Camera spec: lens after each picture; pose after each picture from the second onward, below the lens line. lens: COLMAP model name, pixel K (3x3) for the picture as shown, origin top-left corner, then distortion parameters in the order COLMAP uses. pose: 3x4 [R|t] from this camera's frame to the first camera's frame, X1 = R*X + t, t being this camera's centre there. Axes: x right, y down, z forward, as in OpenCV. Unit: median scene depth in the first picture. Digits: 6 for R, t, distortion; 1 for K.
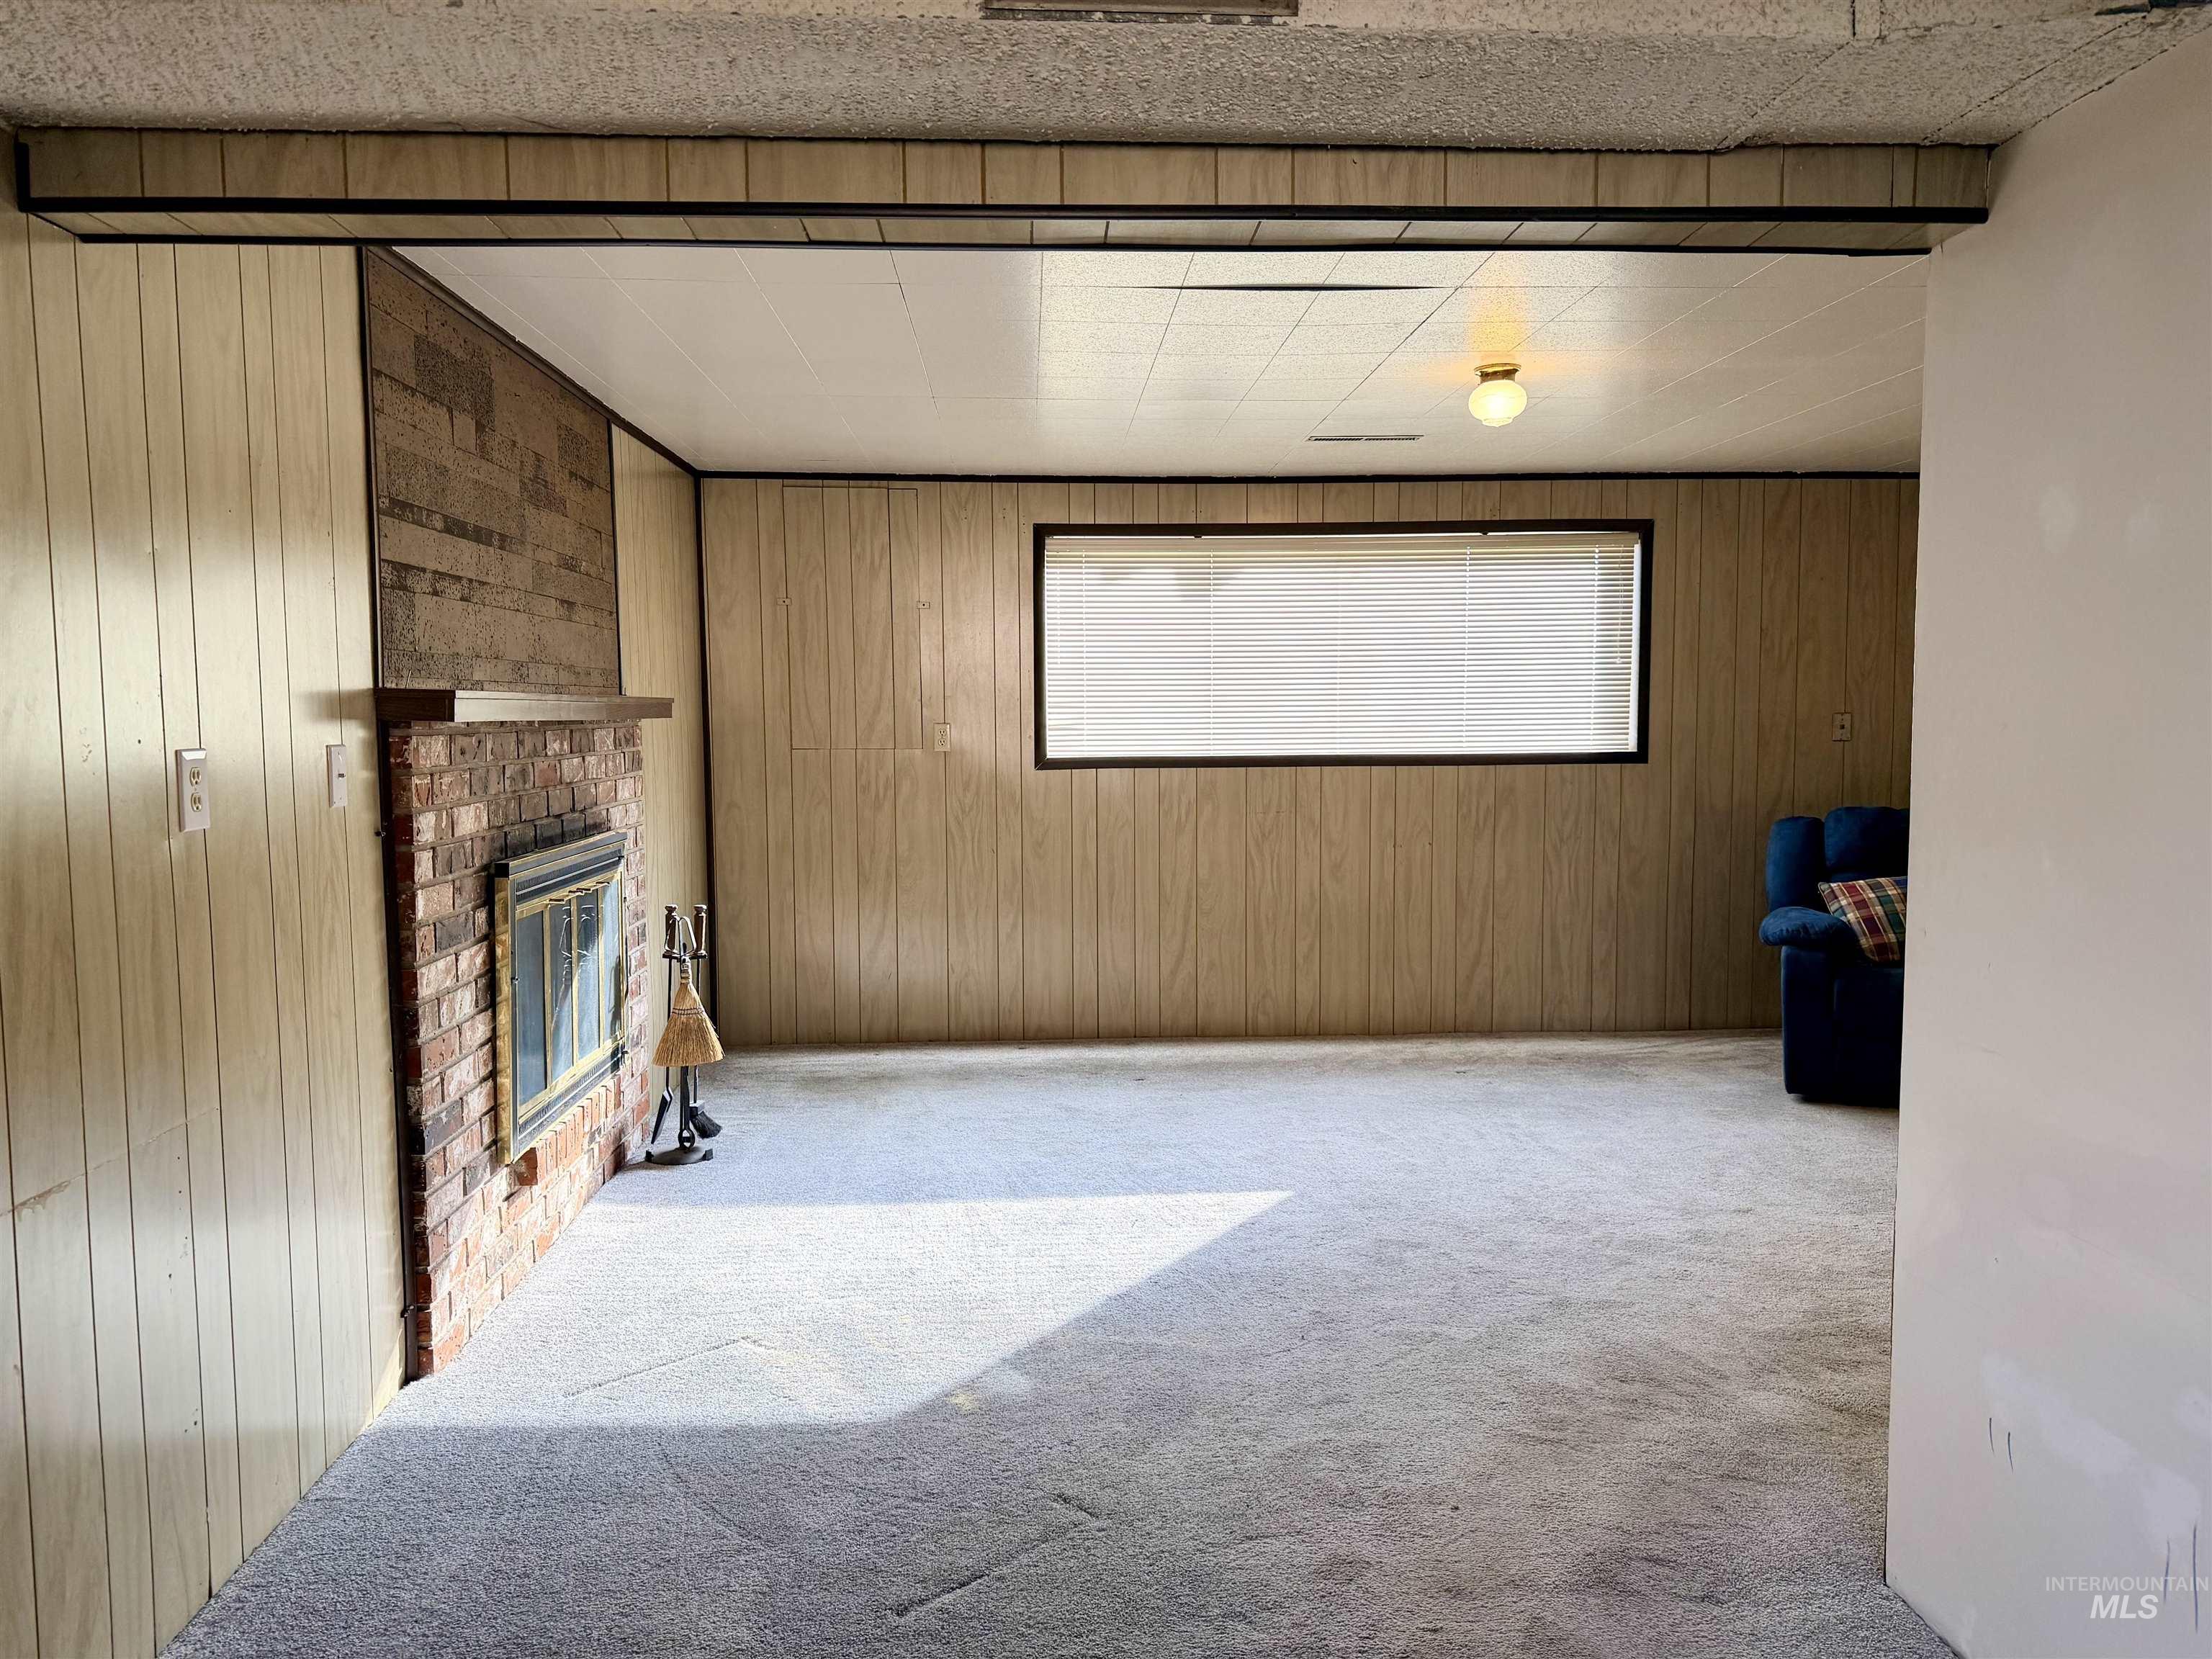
lens RADIAL K [[1550.3, 0, 1107.8], [0, 1550.3, 826.6], [0, 0, 1]] dist [0.071396, -0.101342]
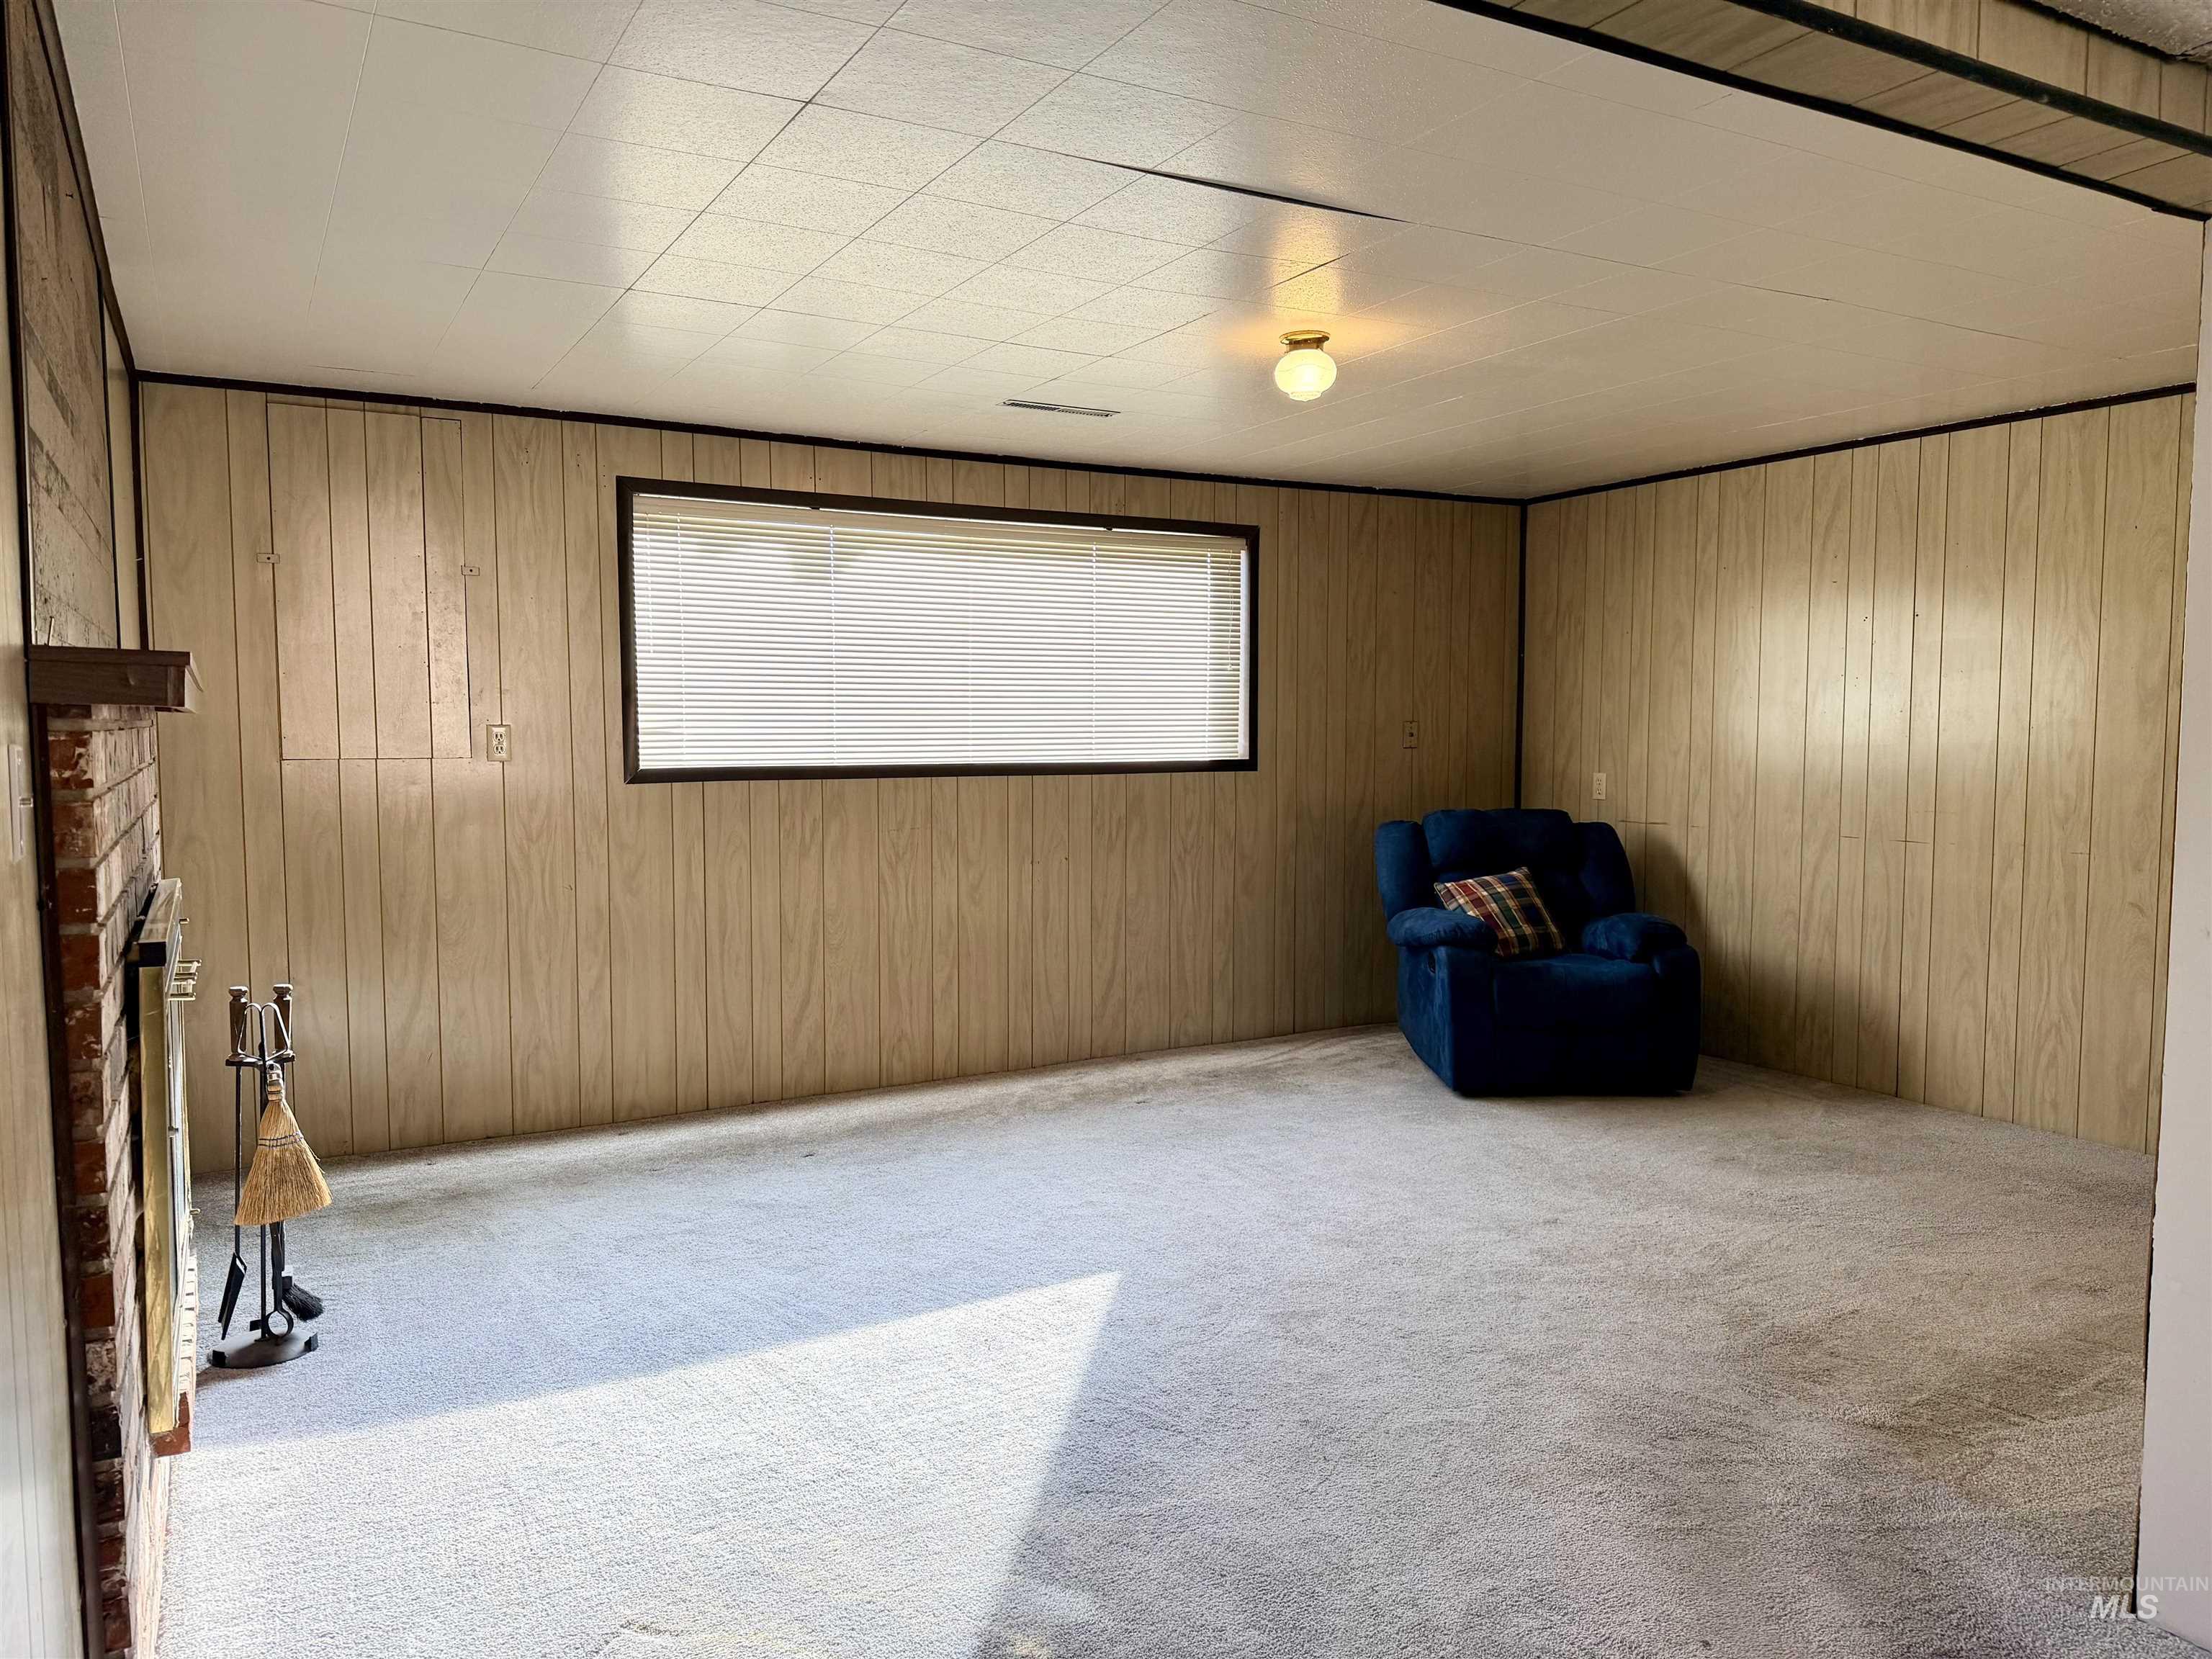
lens RADIAL K [[1550.3, 0, 1120.9], [0, 1550.3, 823.5], [0, 0, 1]] dist [0.071396, -0.101342]
pose [[0.893230, -0.023880, 0.448965, -0.242594], [0.028855, 0.999575, -0.004243, -0.007105], [-0.448673, 0.016745, 0.893539, 0.215193]]
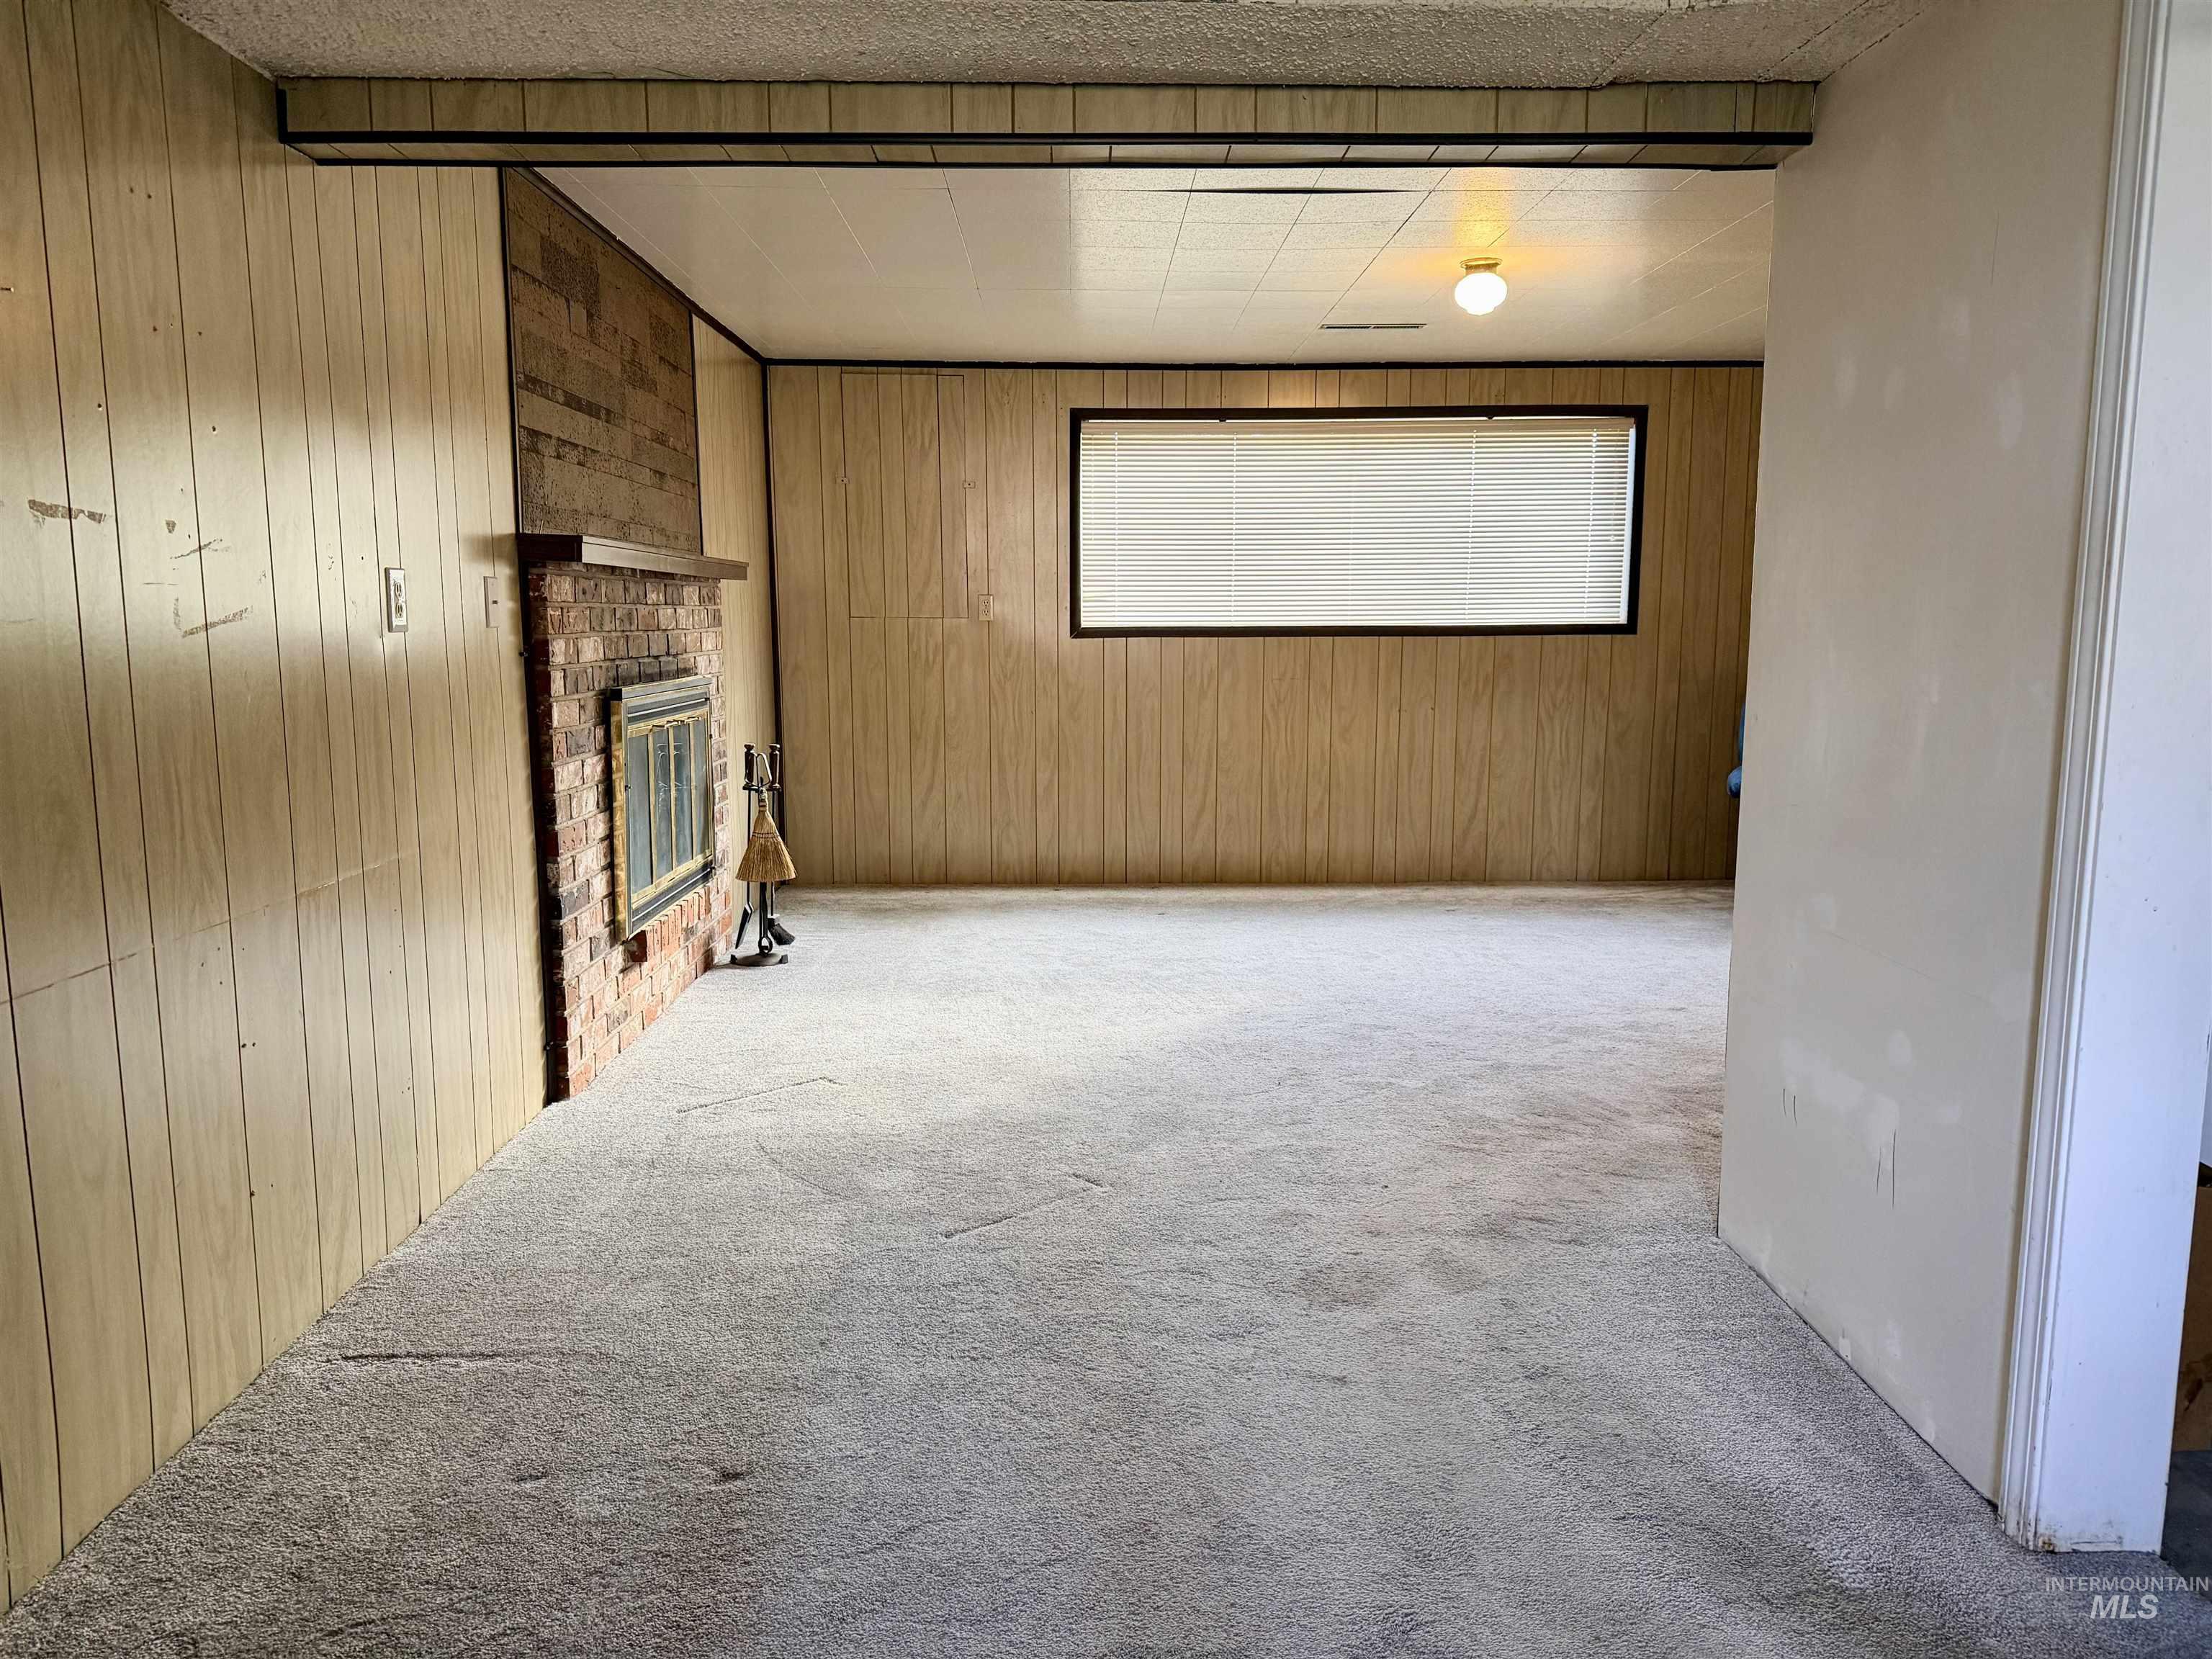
lens RADIAL K [[1550.3, 0, 1108.8], [0, 1550.3, 829.8], [0, 0, 1]] dist [0.071396, -0.101342]
pose [[0.999516, 0.009578, -0.029594, 0.018519], [-0.007683, 0.997951, 0.063519, 0.039002], [0.030142, -0.063260, 0.997542, -0.136627]]
